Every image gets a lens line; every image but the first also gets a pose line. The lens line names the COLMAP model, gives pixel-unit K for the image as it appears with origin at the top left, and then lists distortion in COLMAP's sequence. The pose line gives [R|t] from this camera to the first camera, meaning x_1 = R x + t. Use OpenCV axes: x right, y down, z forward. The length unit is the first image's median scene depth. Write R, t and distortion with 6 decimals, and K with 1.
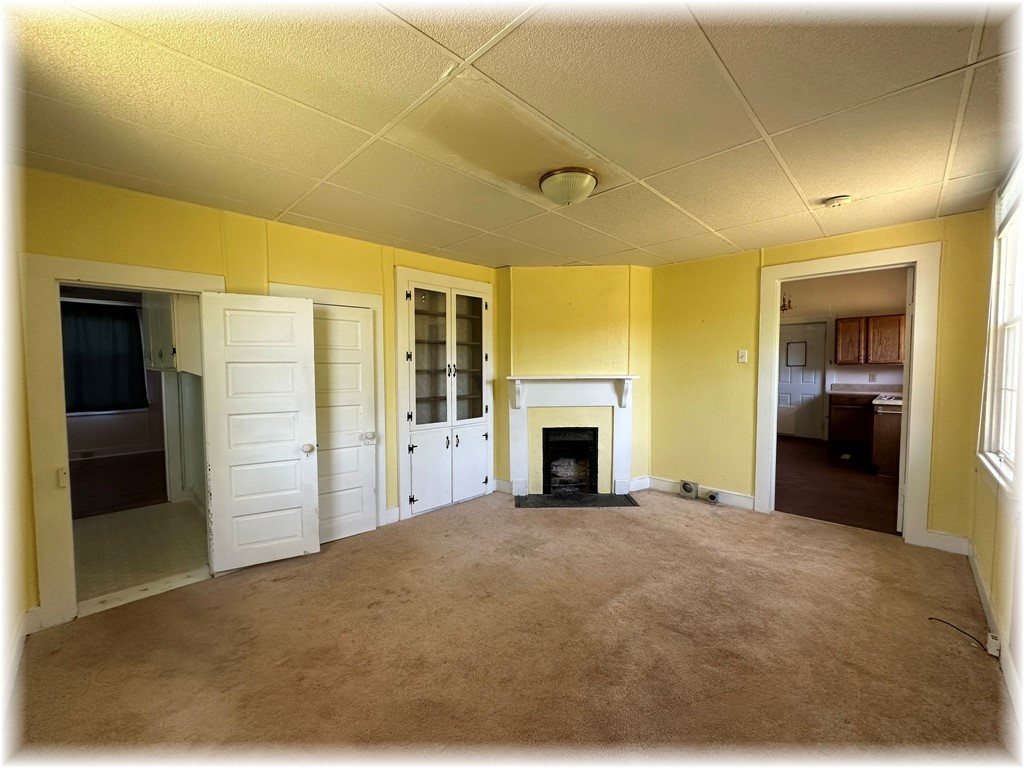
lens RADIAL K [[408.2, 0, 512.0], [0, 408.2, 384.0], [0, 0, 1]] dist [-0.001138, 0.000369]
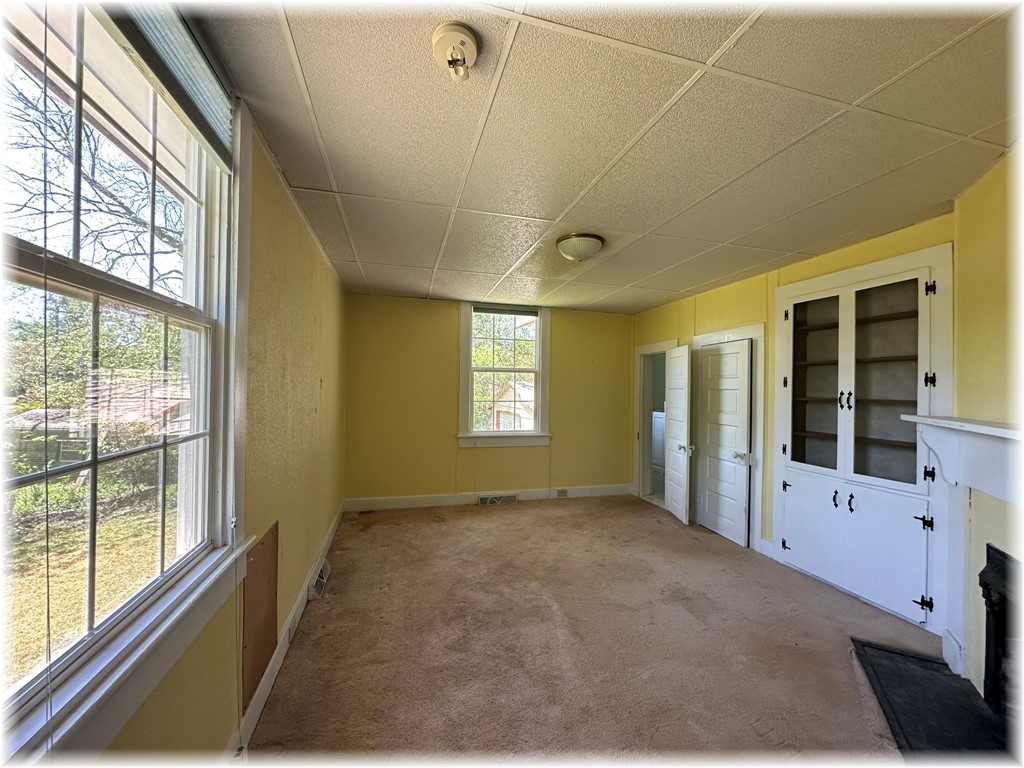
lens RADIAL K [[408.2, 0, 512.0], [0, 408.2, 384.0], [0, 0, 1]] dist [-0.001138, 0.000369]
pose [[-0.496661, -0.008600, -0.867902, 0.823642], [-0.047334, 0.998731, 0.017190, -0.050206], [0.866653, 0.049619, -0.496438, 0.919247]]
